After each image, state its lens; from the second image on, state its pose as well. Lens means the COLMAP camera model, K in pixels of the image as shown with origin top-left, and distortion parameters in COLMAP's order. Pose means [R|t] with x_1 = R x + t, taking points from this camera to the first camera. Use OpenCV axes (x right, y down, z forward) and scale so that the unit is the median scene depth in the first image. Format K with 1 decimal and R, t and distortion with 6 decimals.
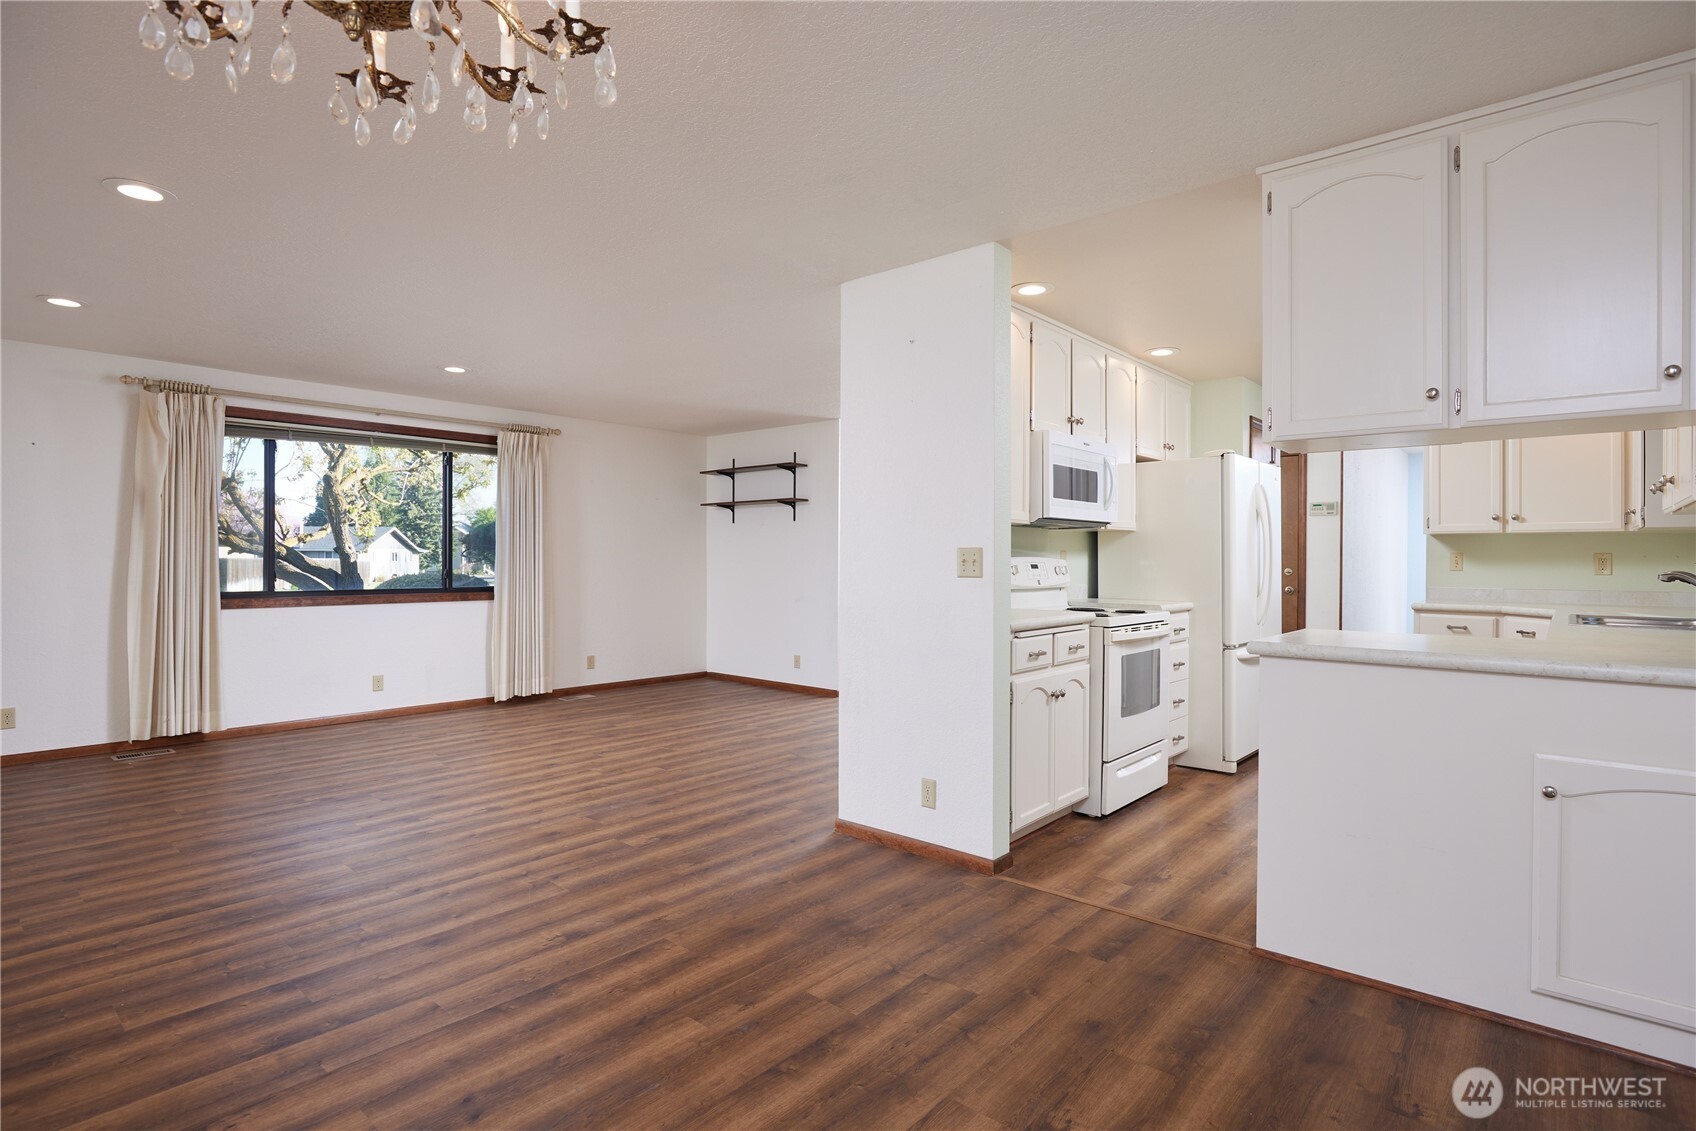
lens RADIAL K [[862.6, 0, 860.2], [0, 862.6, 552.1], [0, 0, 1]] dist [-0.022845, 0.005637]
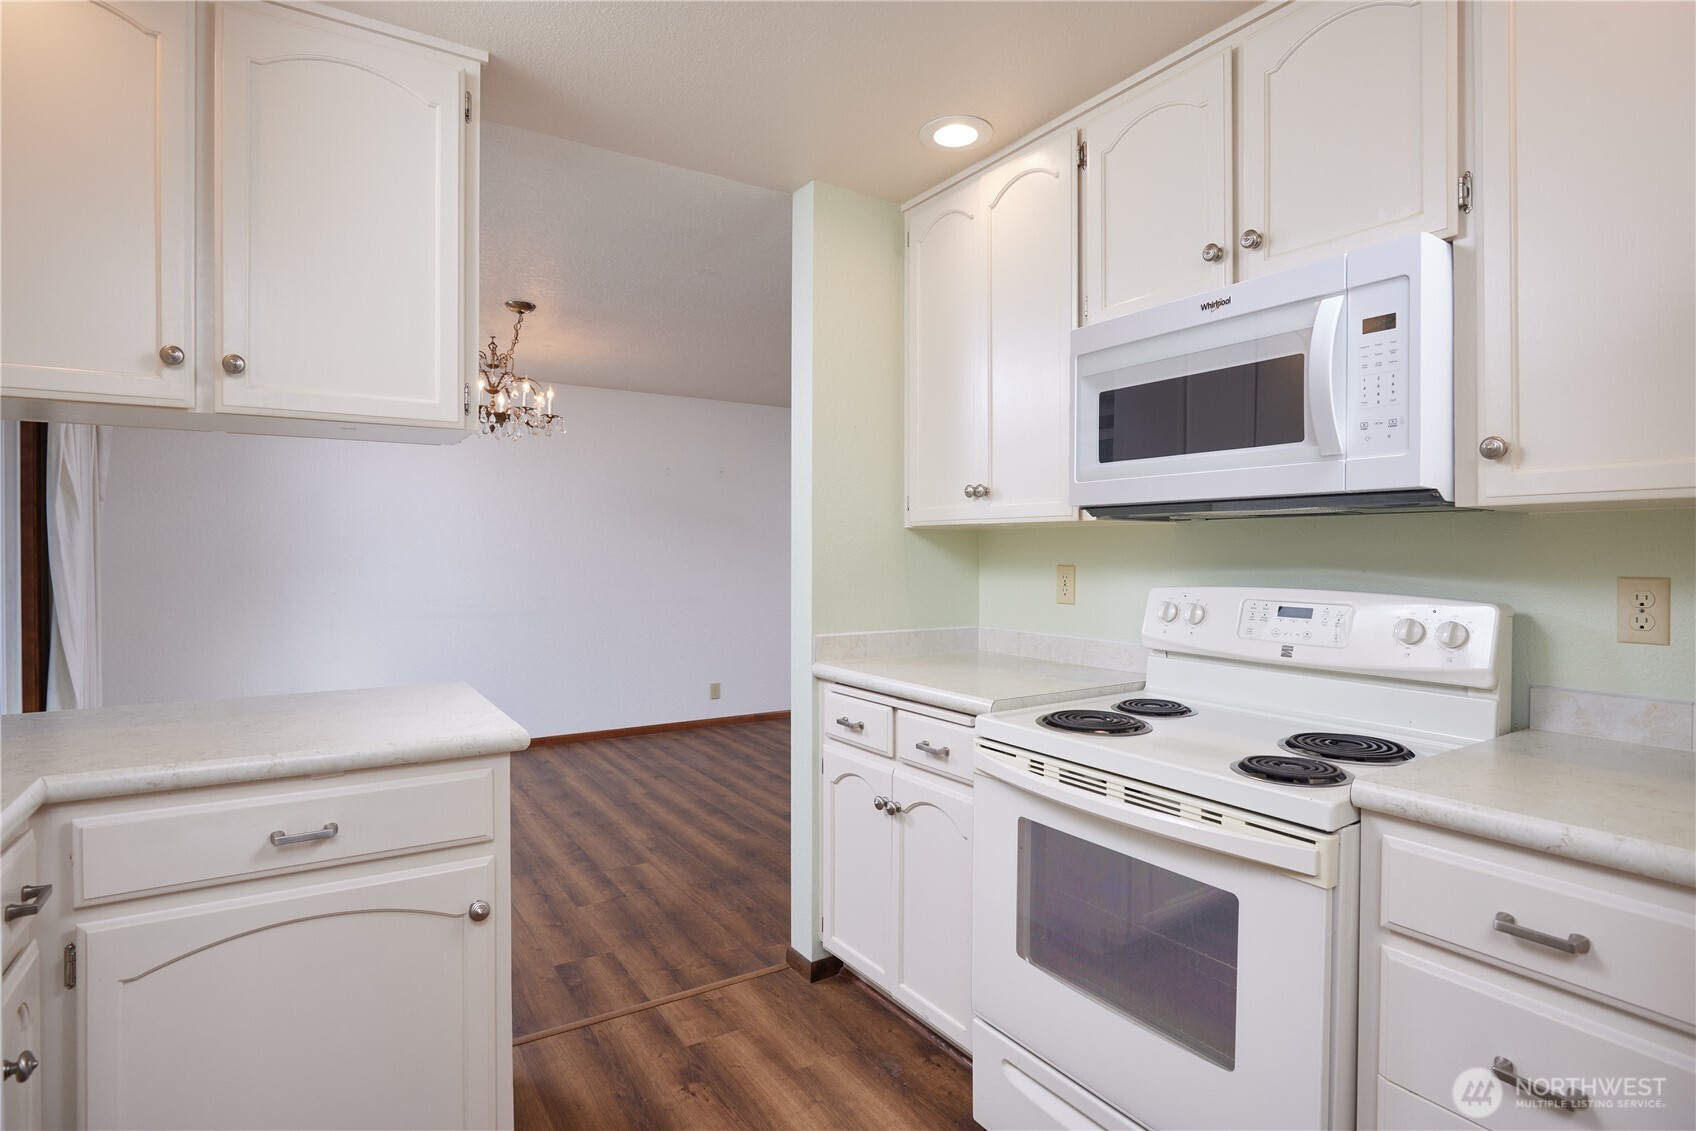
lens RADIAL K [[862.6, 0, 850.2], [0, 862.6, 561.6], [0, 0, 1]] dist [-0.022845, 0.005637]
pose [[-0.283617, 0.006217, -0.958918, 0.908580], [0.000459, 0.999980, 0.006347, -0.014328], [0.958938, 0.001360, -0.283614, 1.263941]]
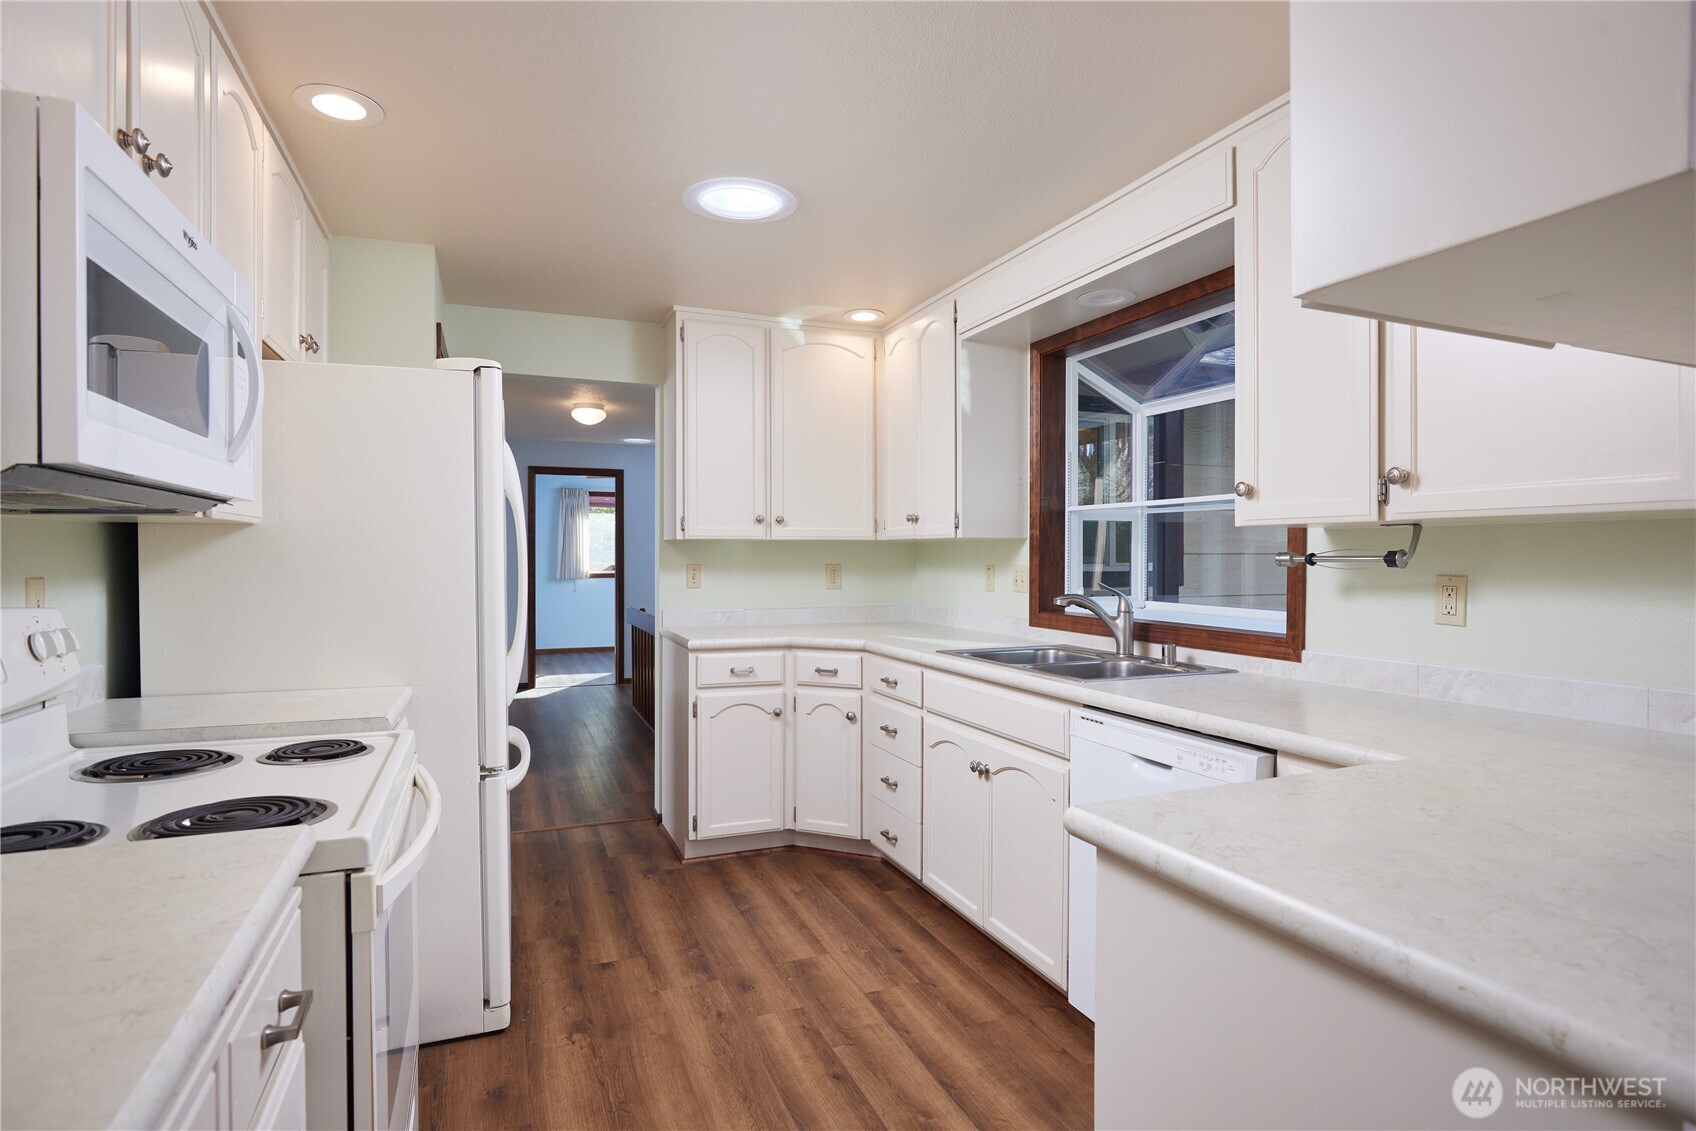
lens RADIAL K [[862.6, 0, 844.8], [0, 862.6, 557.8], [0, 0, 1]] dist [-0.022845, 0.005637]
pose [[0.459792, -0.006870, 0.888000, 0.134191], [-0.002959, 0.999953, 0.009268, -0.020084], [-0.888022, -0.006889, 0.459750, 0.868324]]
